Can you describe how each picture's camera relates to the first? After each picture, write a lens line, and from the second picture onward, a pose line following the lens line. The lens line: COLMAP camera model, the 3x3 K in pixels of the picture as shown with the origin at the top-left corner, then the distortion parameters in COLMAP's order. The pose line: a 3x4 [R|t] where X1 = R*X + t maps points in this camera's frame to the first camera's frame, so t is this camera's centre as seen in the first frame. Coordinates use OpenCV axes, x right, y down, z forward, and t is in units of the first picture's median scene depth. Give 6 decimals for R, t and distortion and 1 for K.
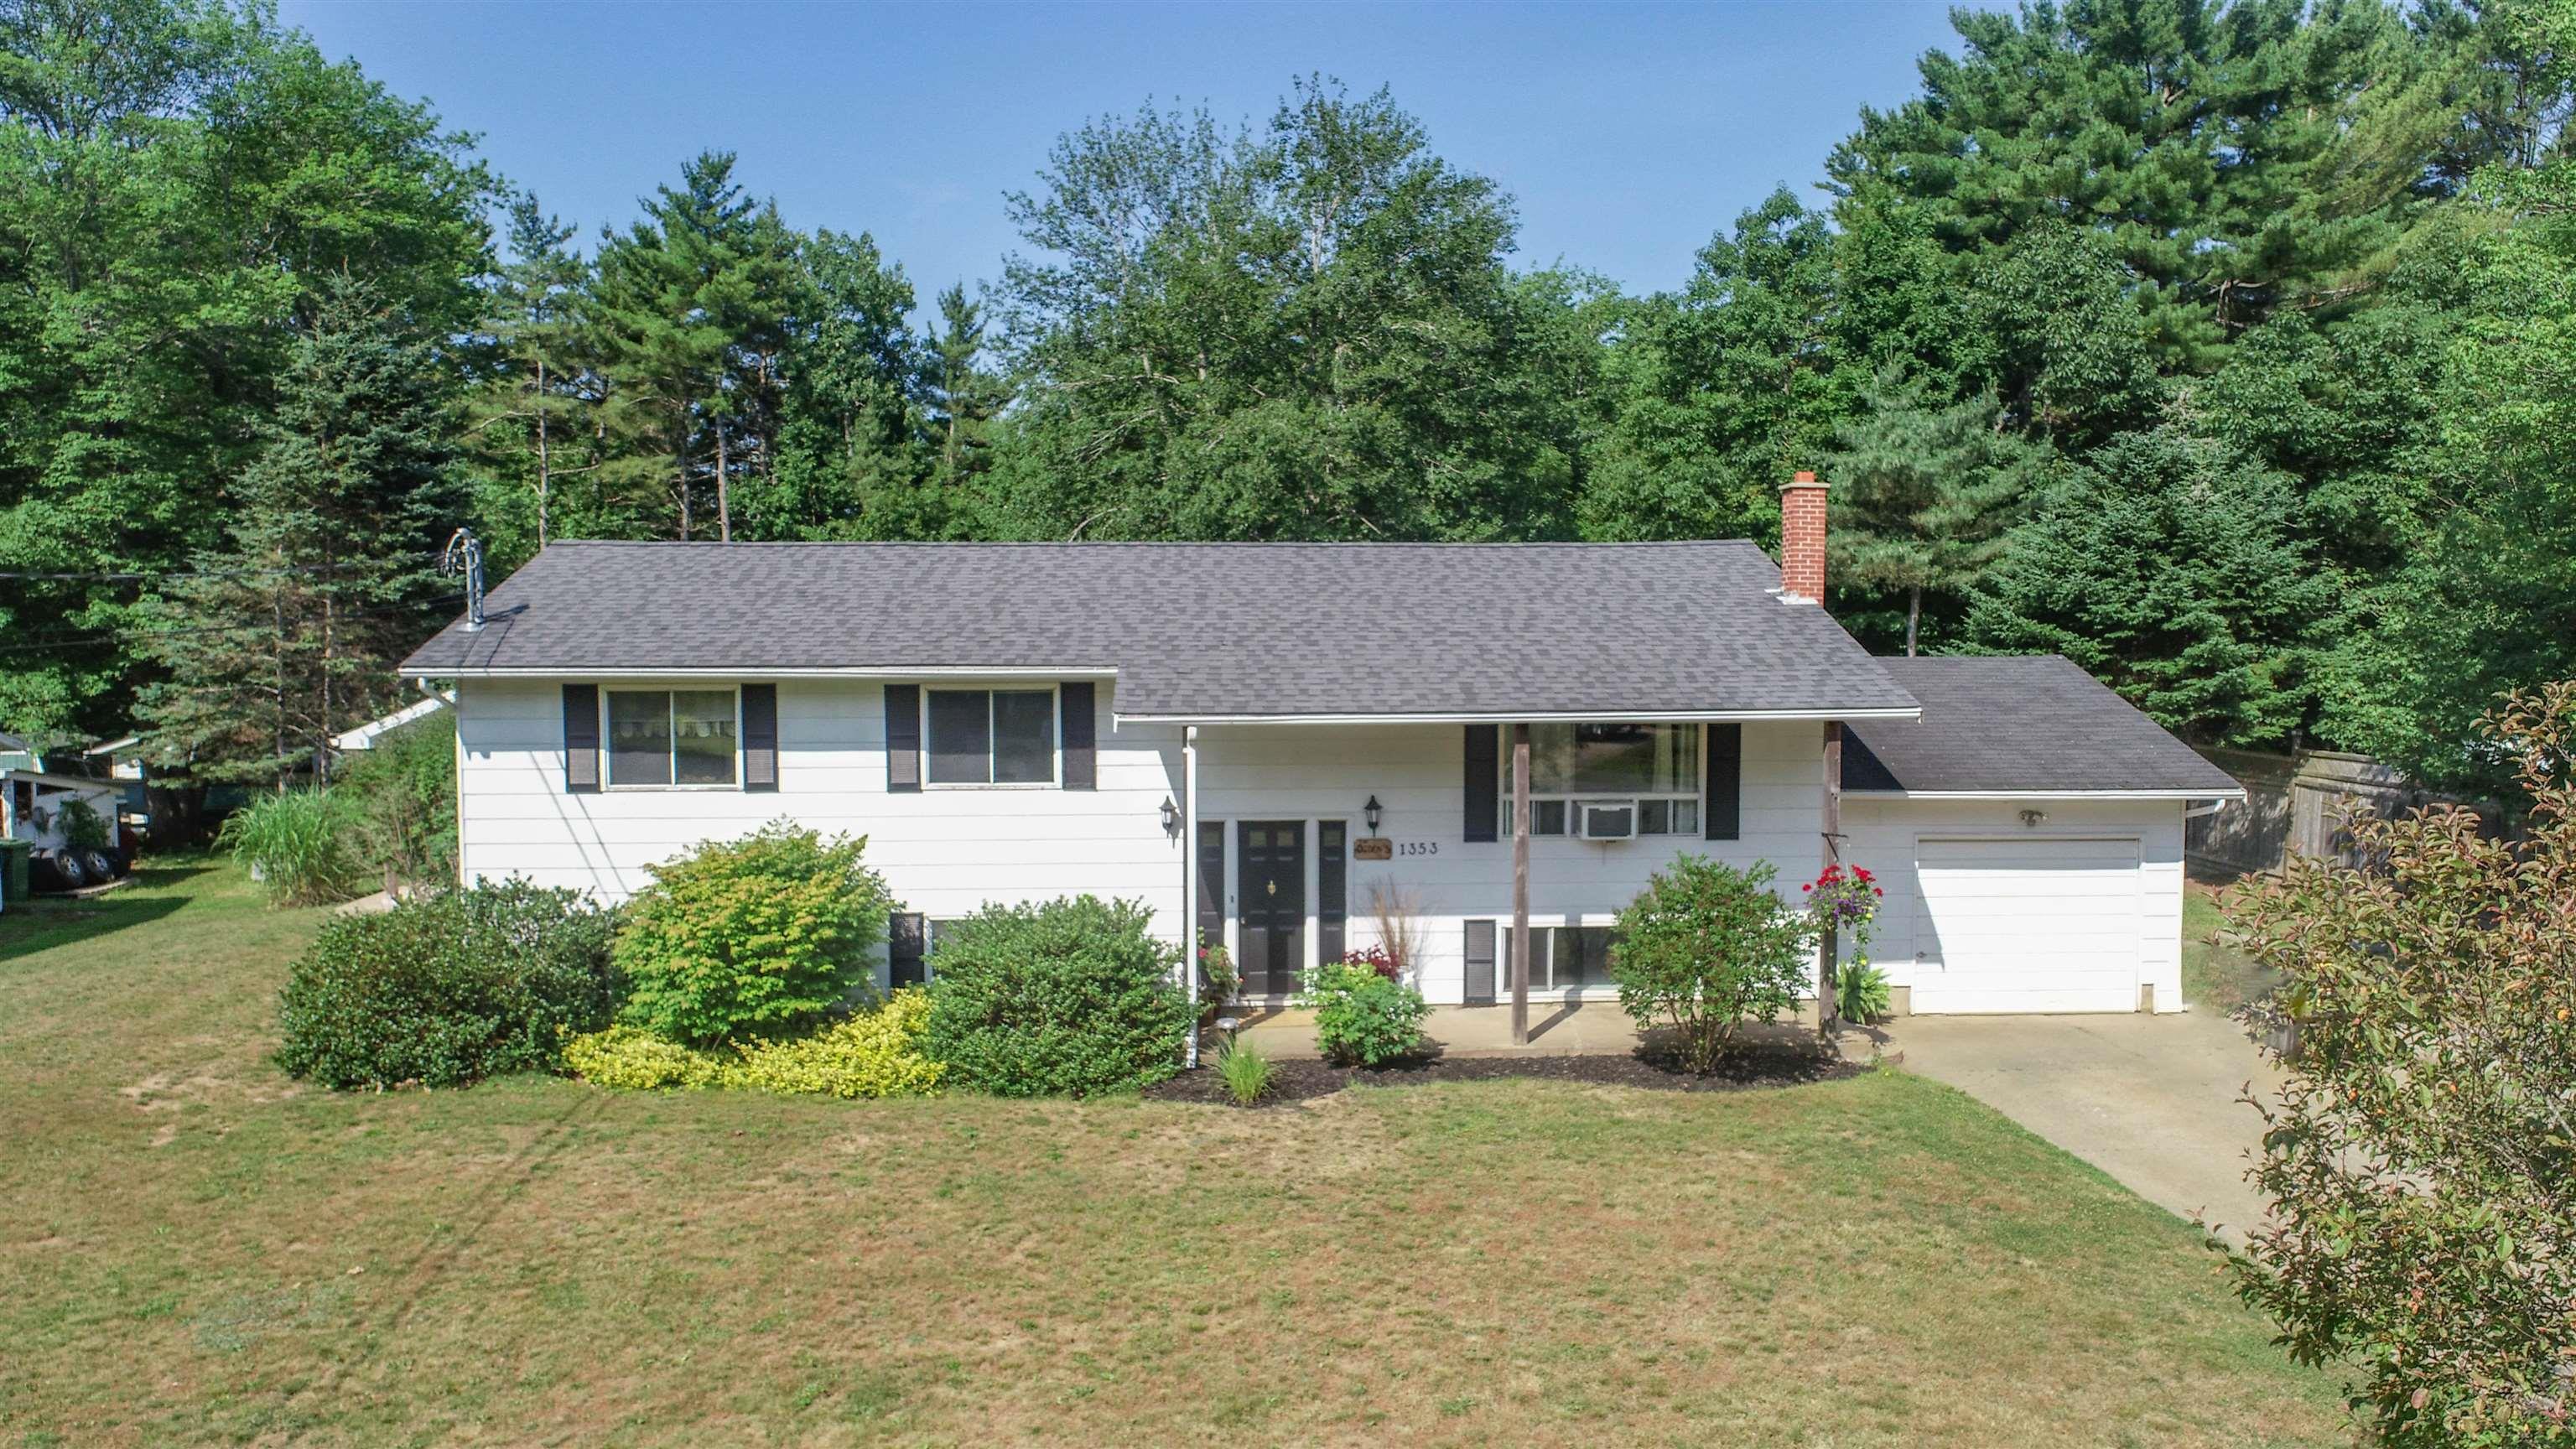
lens RADIAL K [[1719.1, 0, 1288.0], [0, 1719.1, 724.5], [0, 0, 1]] dist [-0.000607, -0.001326]
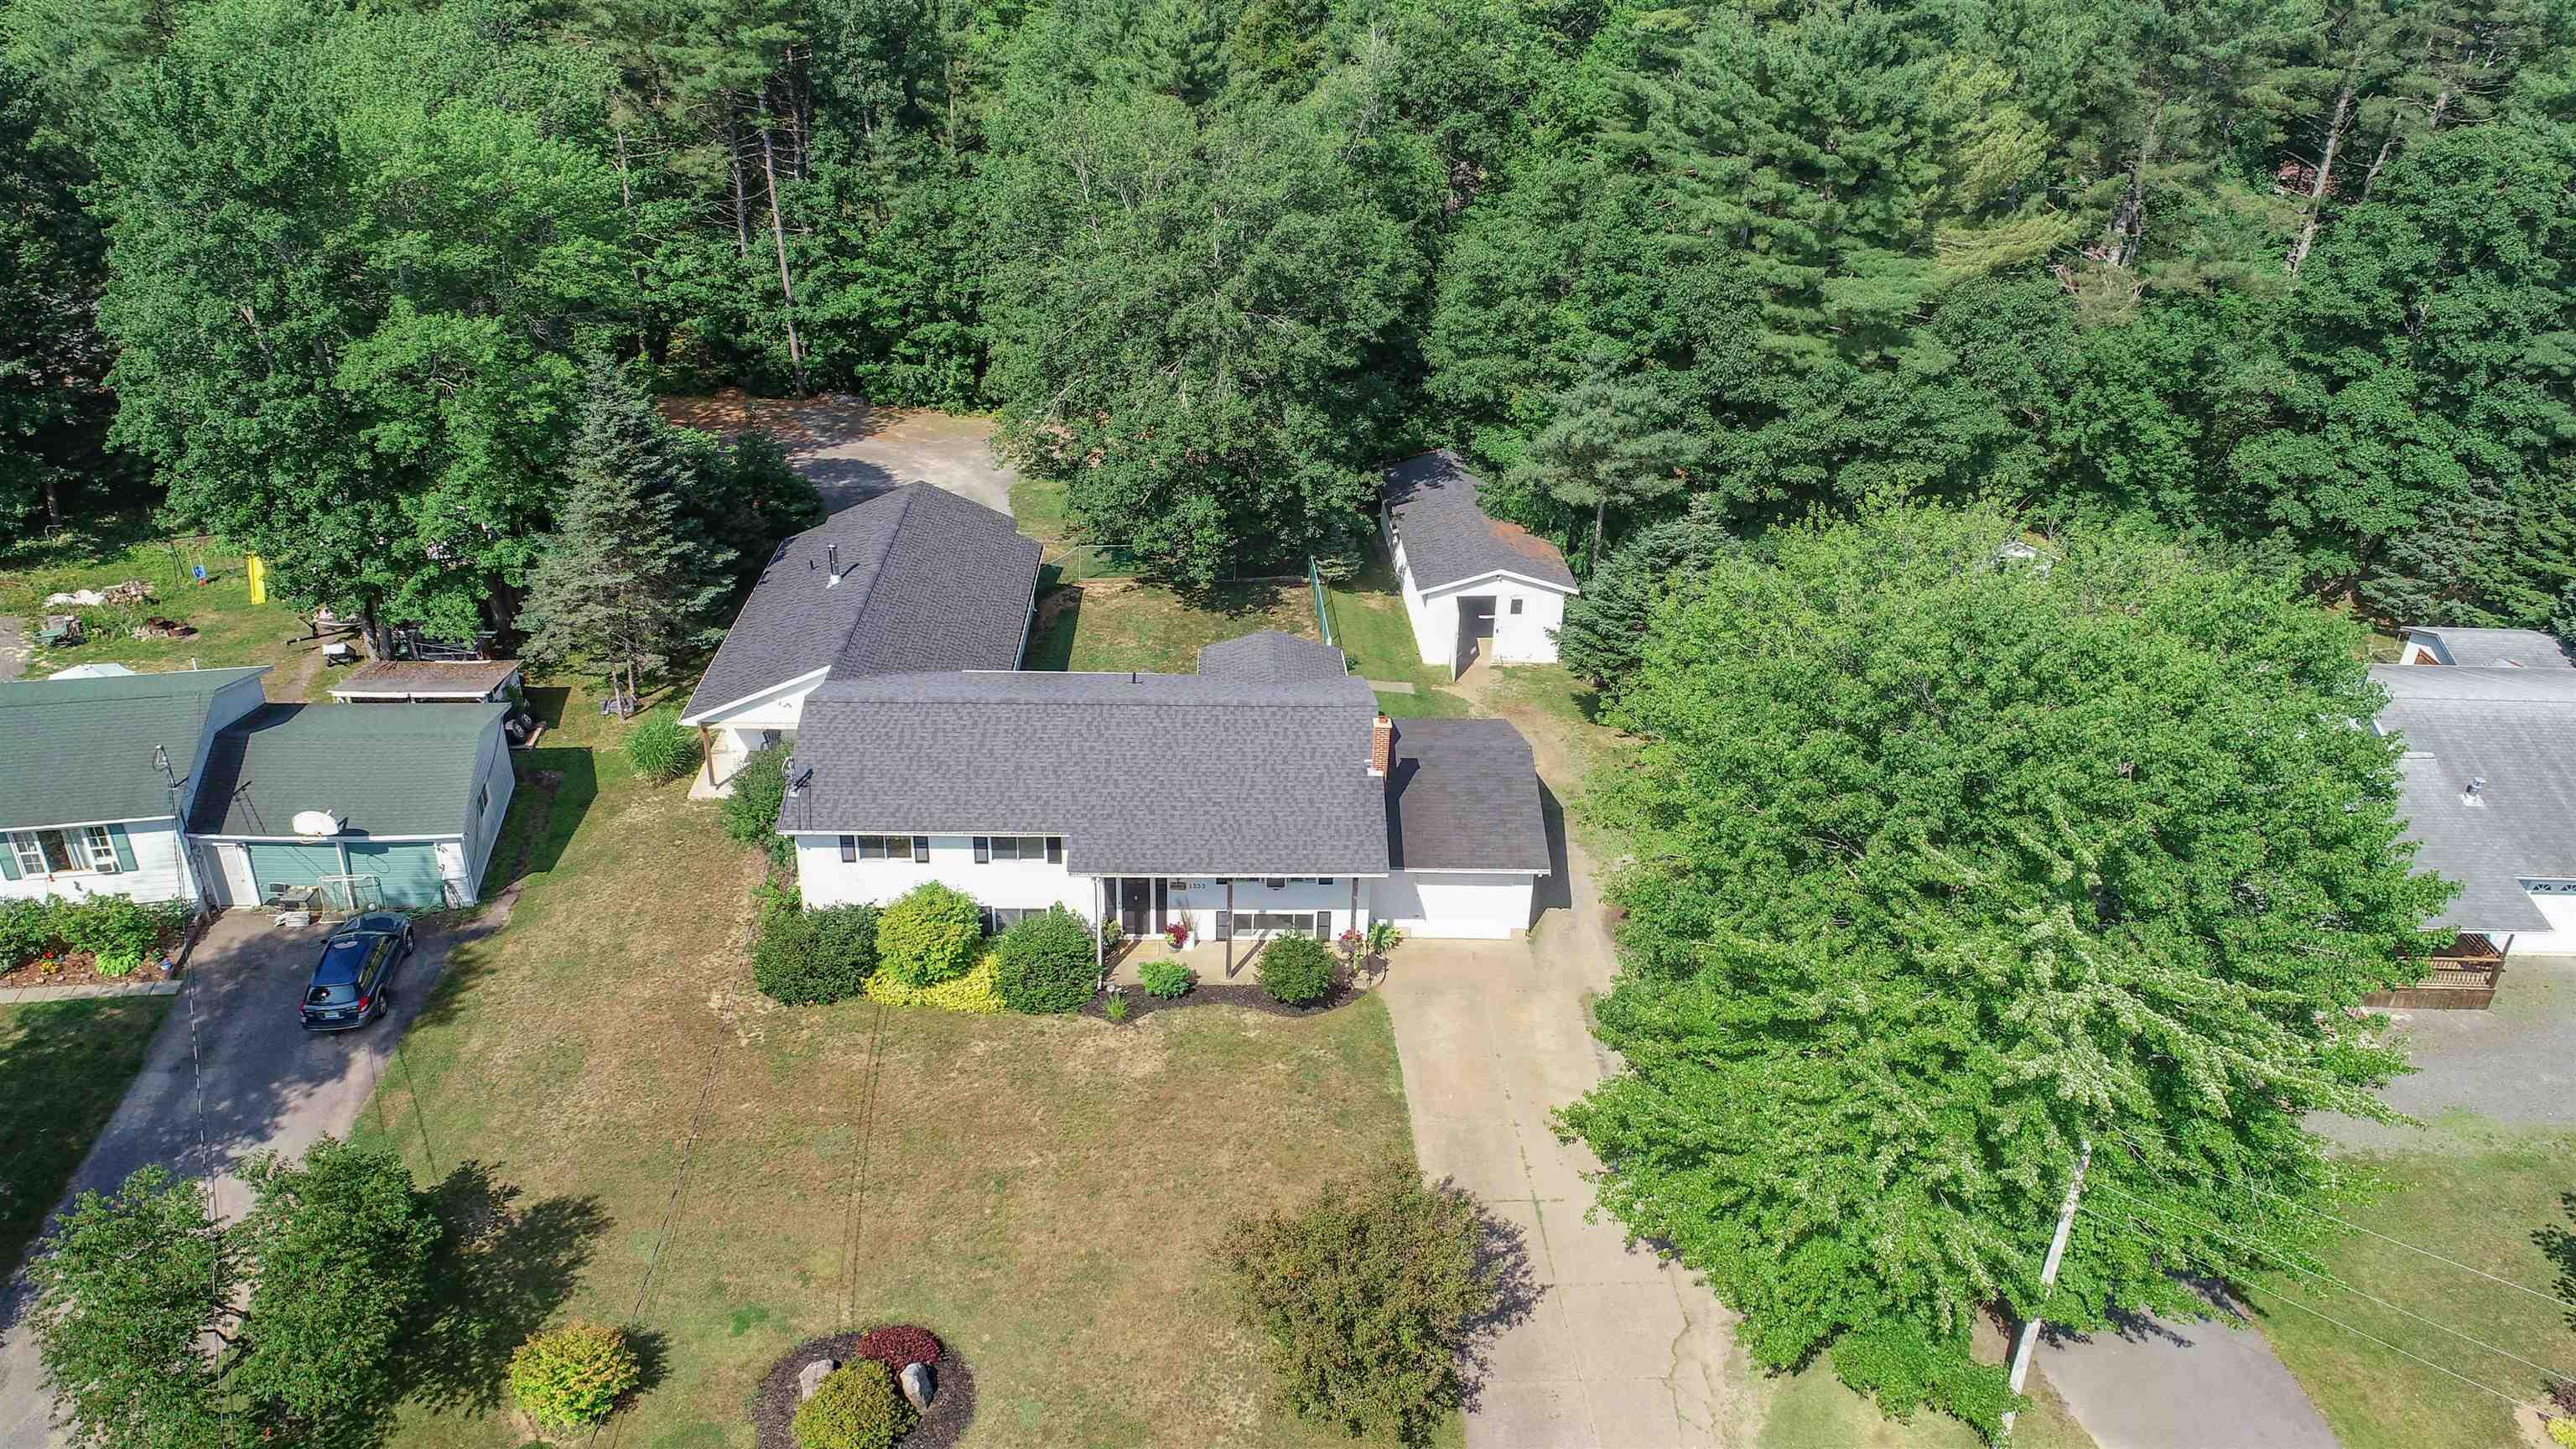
lens RADIAL K [[1719.1, 0, 1288.0], [0, 1719.1, 724.5], [0, 0, 1]] dist [-0.000607, -0.001326]
pose [[0.999501, 0.031073, 0.005627, 0.187554], [-0.030740, 0.916596, 0.398631, -1.127272], [0.007229, -0.398605, 0.917094, -1.139829]]
